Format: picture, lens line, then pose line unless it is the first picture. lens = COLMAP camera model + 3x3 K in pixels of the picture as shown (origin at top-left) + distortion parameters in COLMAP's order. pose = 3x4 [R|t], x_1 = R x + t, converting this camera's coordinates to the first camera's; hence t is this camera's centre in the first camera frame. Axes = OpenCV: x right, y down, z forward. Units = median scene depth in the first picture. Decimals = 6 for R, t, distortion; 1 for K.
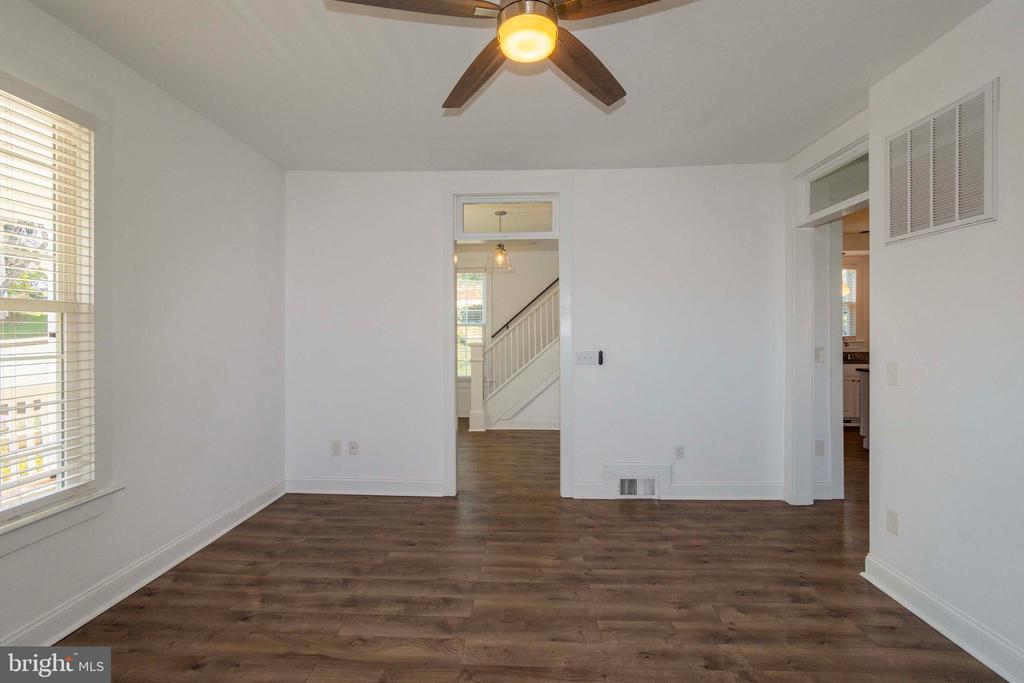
lens RADIAL K [[453.5, 0, 515.0], [0, 453.5, 338.5], [0, 0, 1]] dist [0.004607, 0.000409]
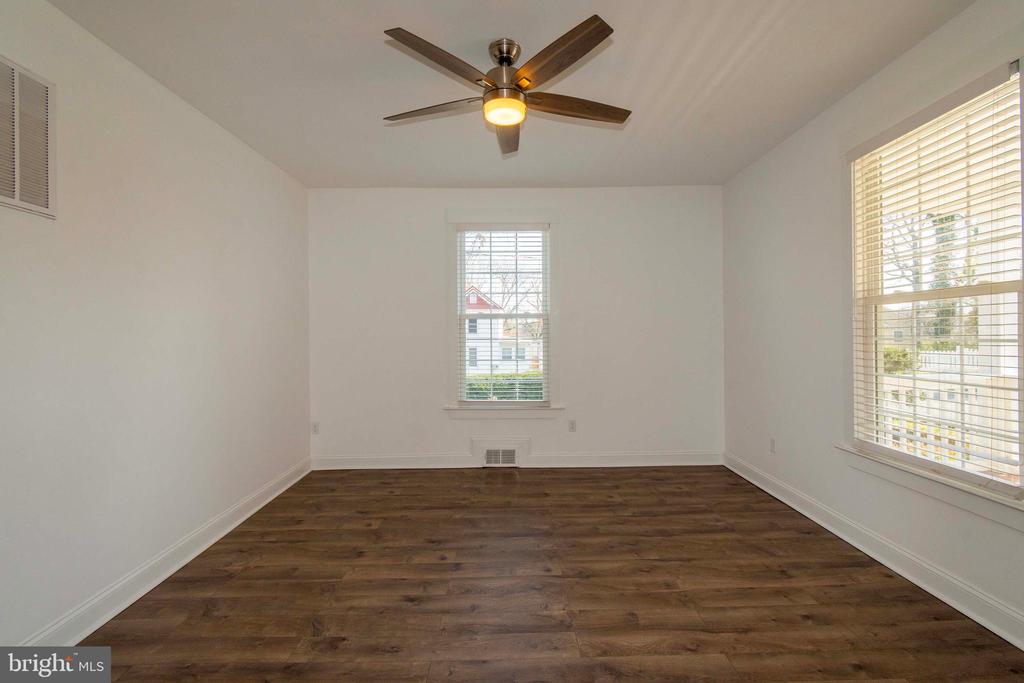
lens RADIAL K [[453.5, 0, 513.6], [0, 453.5, 339.3], [0, 0, 1]] dist [0.004607, 0.000409]
pose [[-0.999331, 0.013366, -0.034039, 0.049394], [0.012936, 0.999834, 0.012837, 0.011809], [0.034205, 0.012388, -0.999338, 1.961754]]
